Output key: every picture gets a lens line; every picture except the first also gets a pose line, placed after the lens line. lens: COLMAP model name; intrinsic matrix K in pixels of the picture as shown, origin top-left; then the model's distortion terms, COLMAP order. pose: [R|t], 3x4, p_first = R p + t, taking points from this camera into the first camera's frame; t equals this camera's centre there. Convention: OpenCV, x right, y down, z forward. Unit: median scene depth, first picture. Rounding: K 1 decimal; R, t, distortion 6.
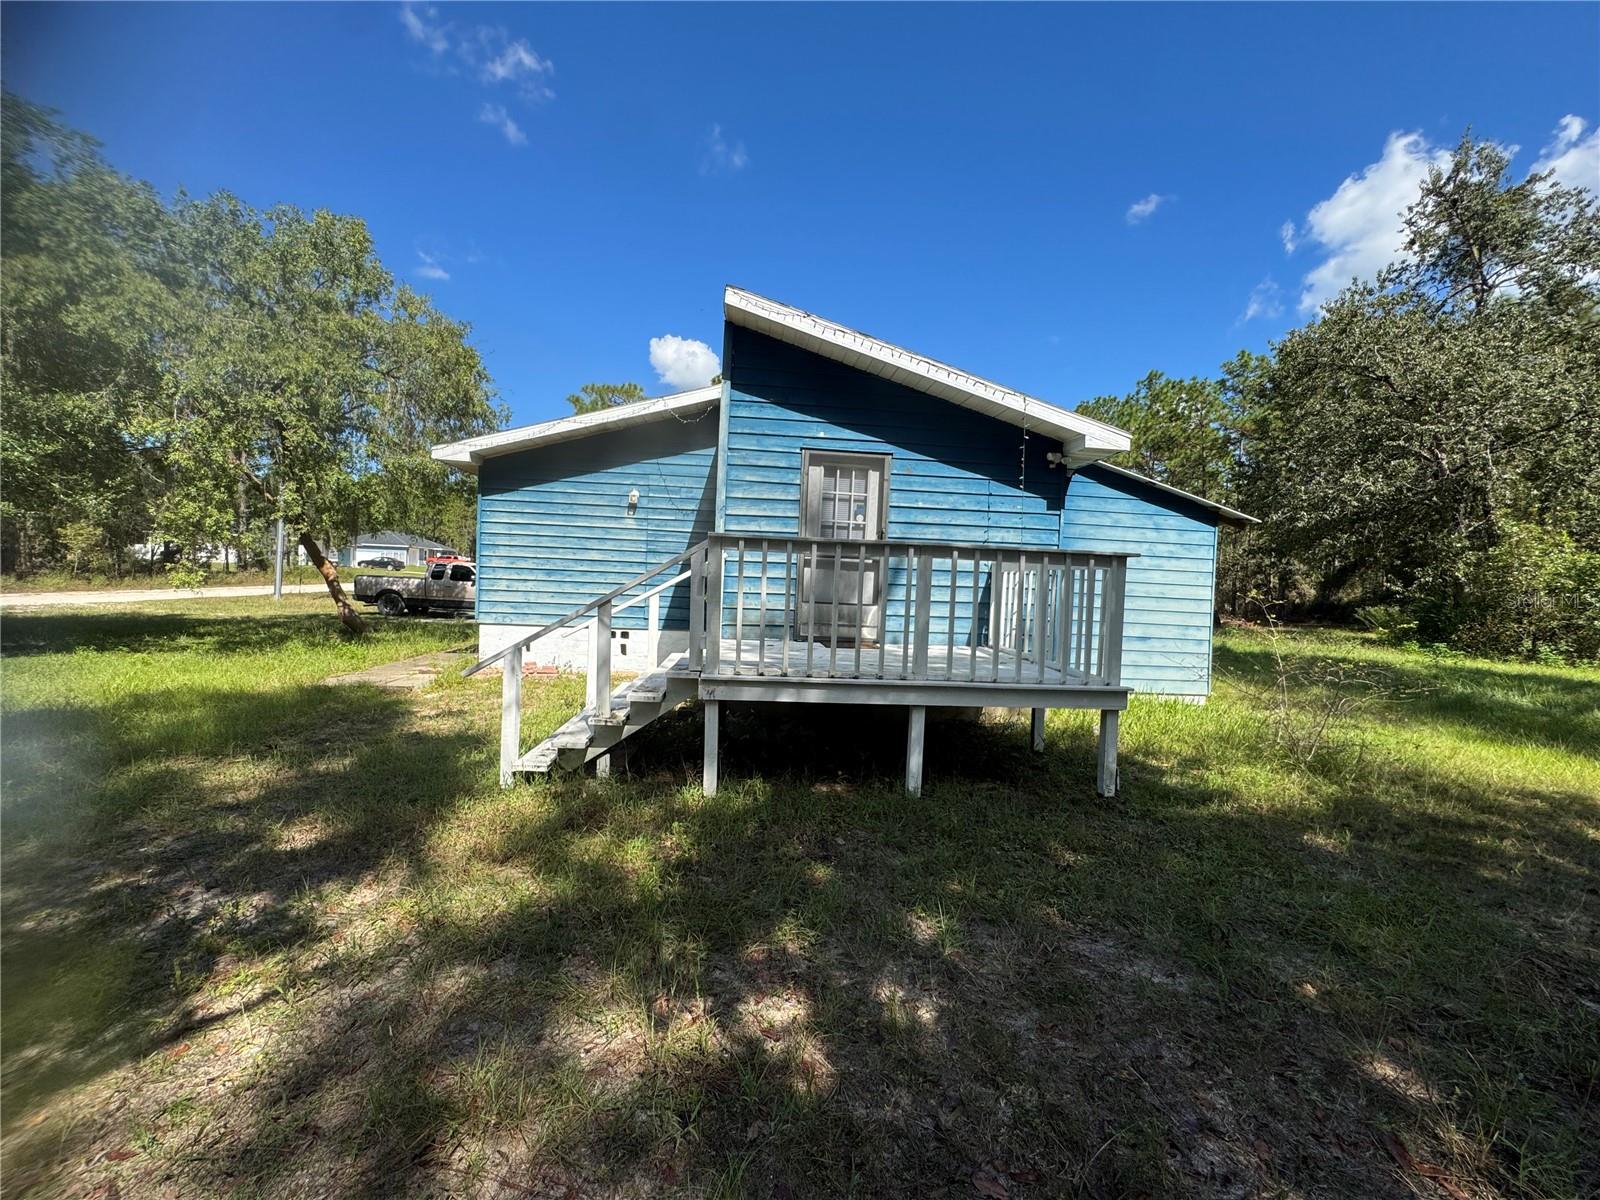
lens RADIAL K [[647.3, 0, 806.5], [0, 647.3, 601.0], [0, 0, 1]] dist [-0.000125, 0.000793]
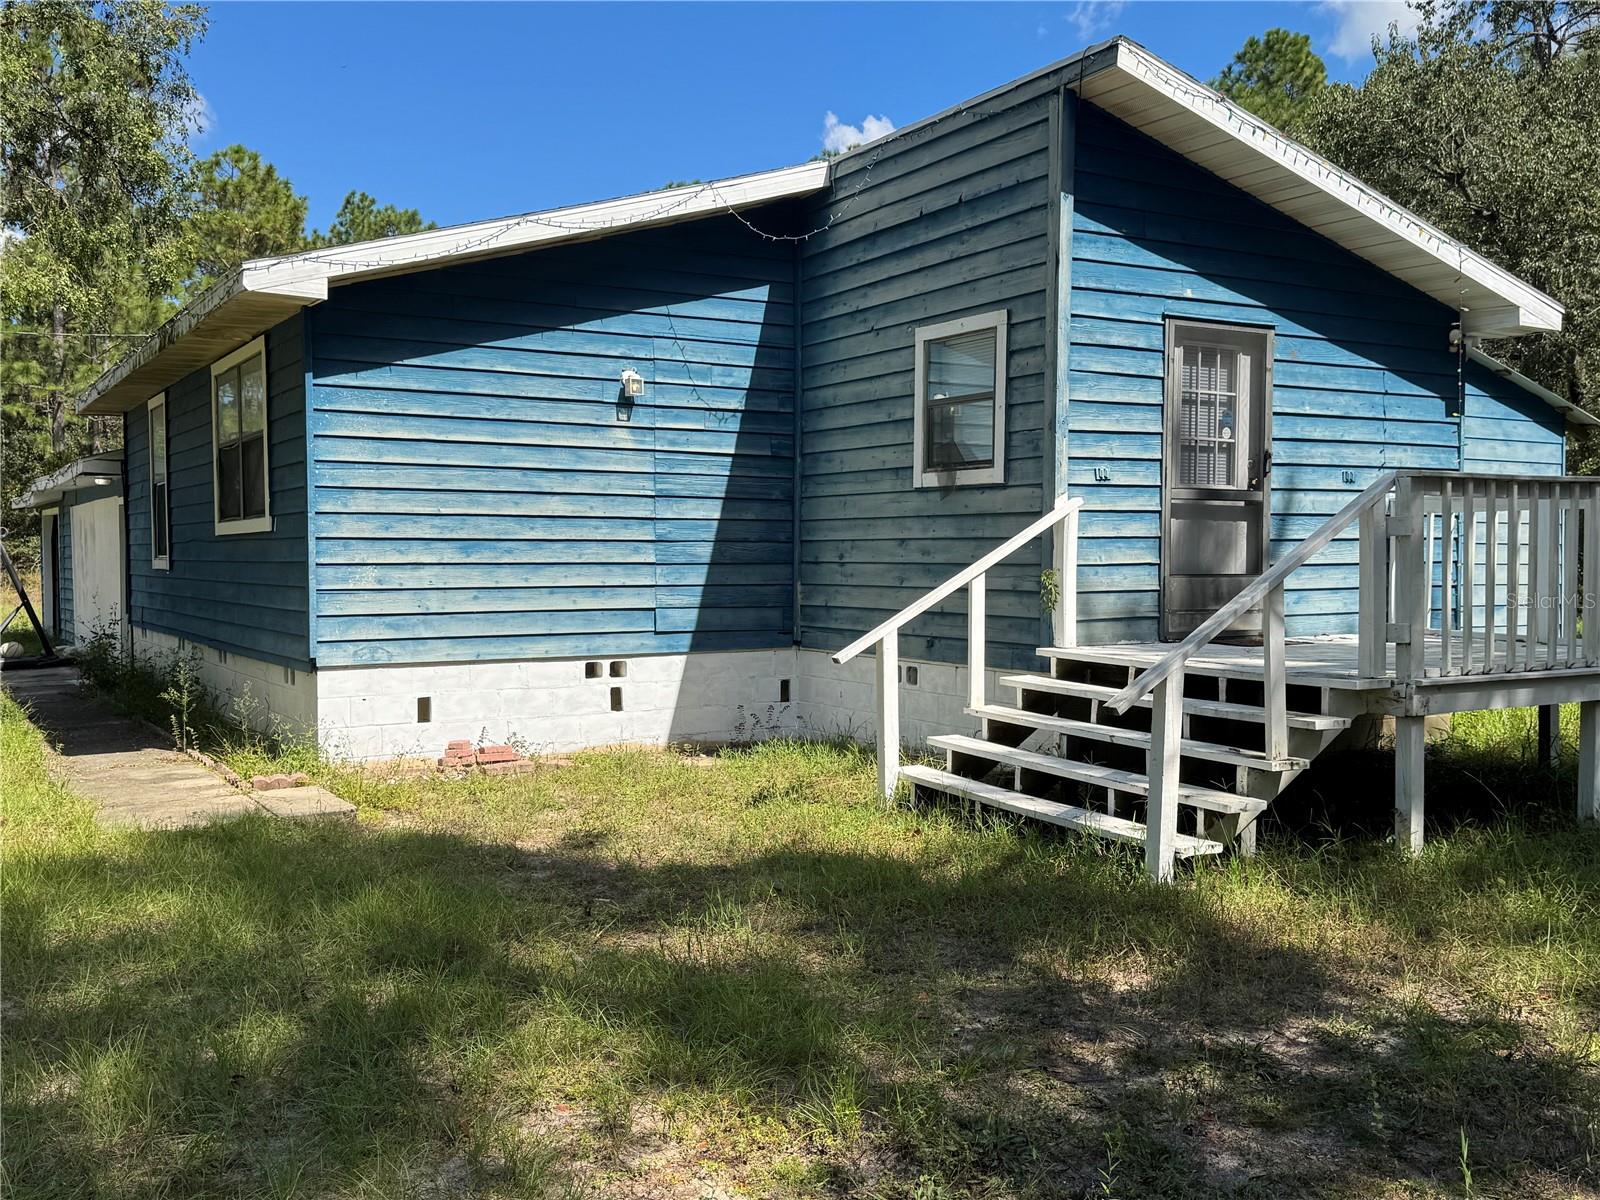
lens RADIAL K [[1507.3, 0, 798.9], [0, 1507.3, 595.9], [0, 0, 1]] dist [0.103416, 0.000000]
pose [[0.894614, -0.053792, 0.443590, -0.921599], [0.050790, 0.998535, 0.018658, -0.022748], [-0.443944, 0.005838, 0.896035, -0.096779]]
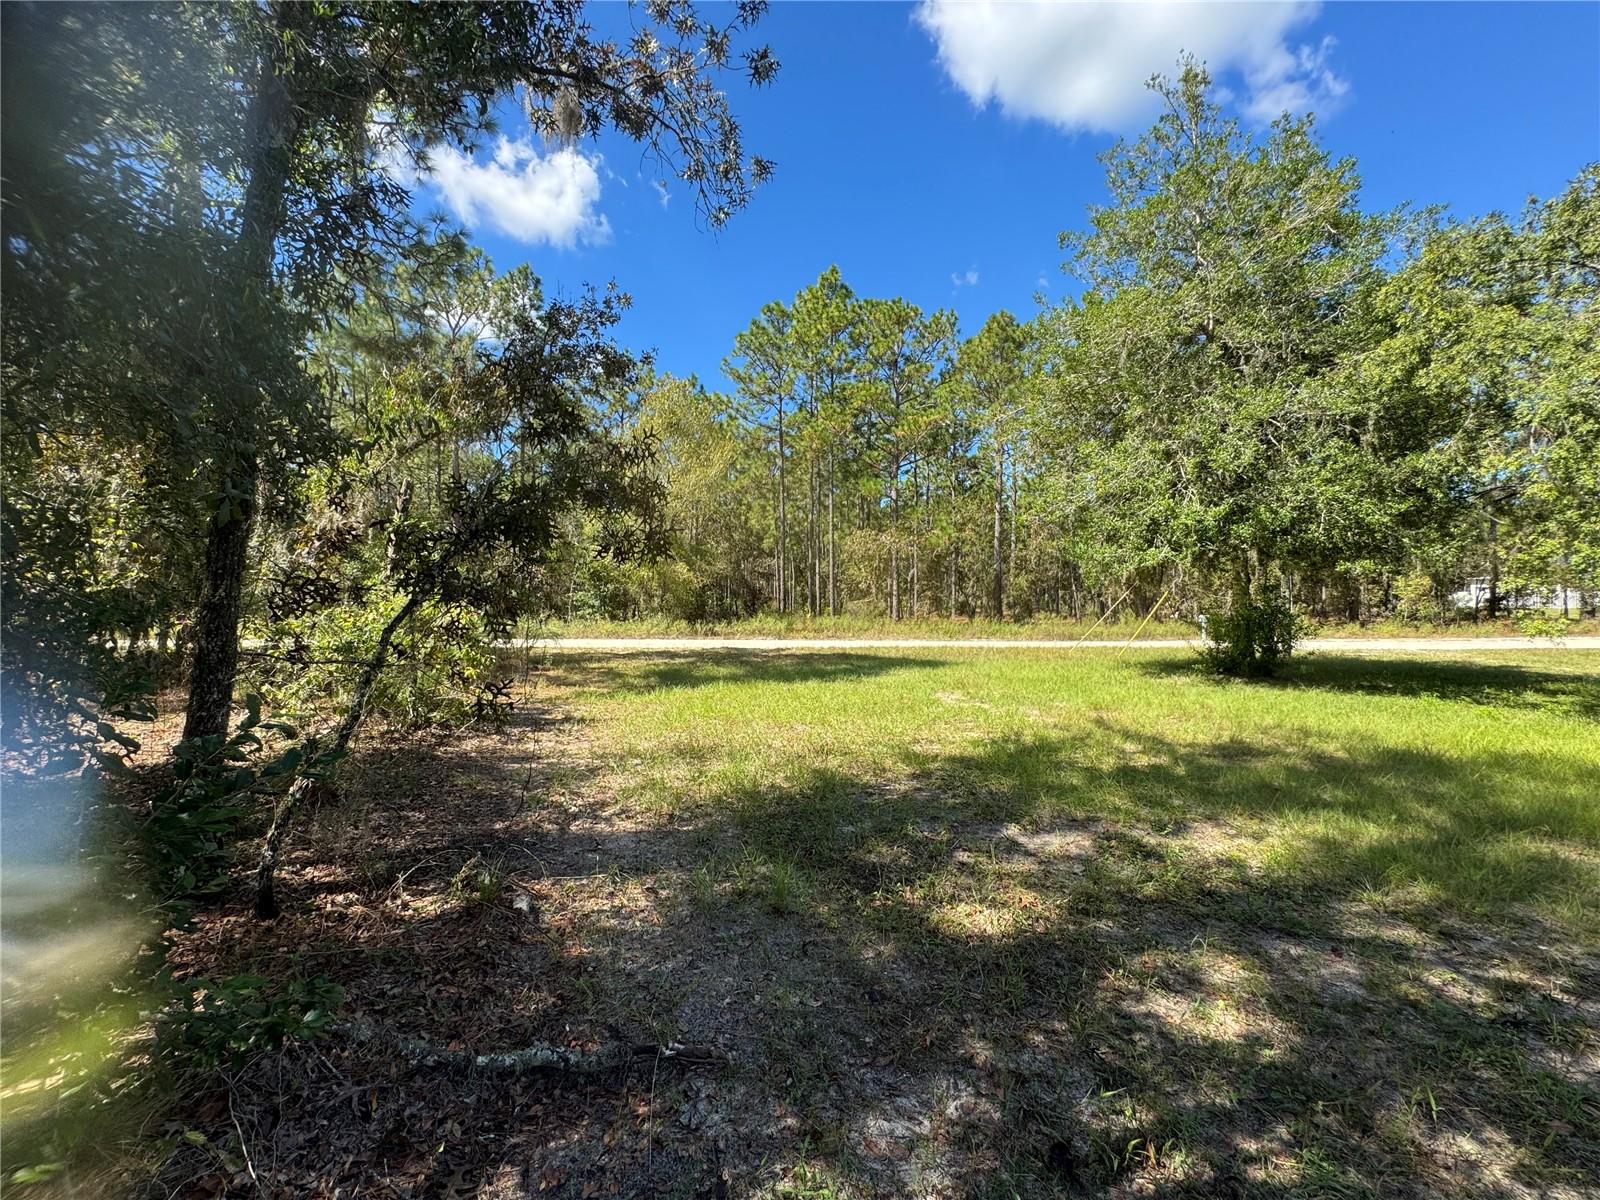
lens RADIAL K [[647.3, 0, 805.9], [0, 647.3, 597.5], [0, 0, 1]] dist [-0.000125, 0.000793]
pose [[-0.008615, -0.041142, -0.999116, -0.071801], [-0.038205, 0.998437, -0.040785, -0.000770], [0.999233, 0.037820, -0.010173, 0.014335]]
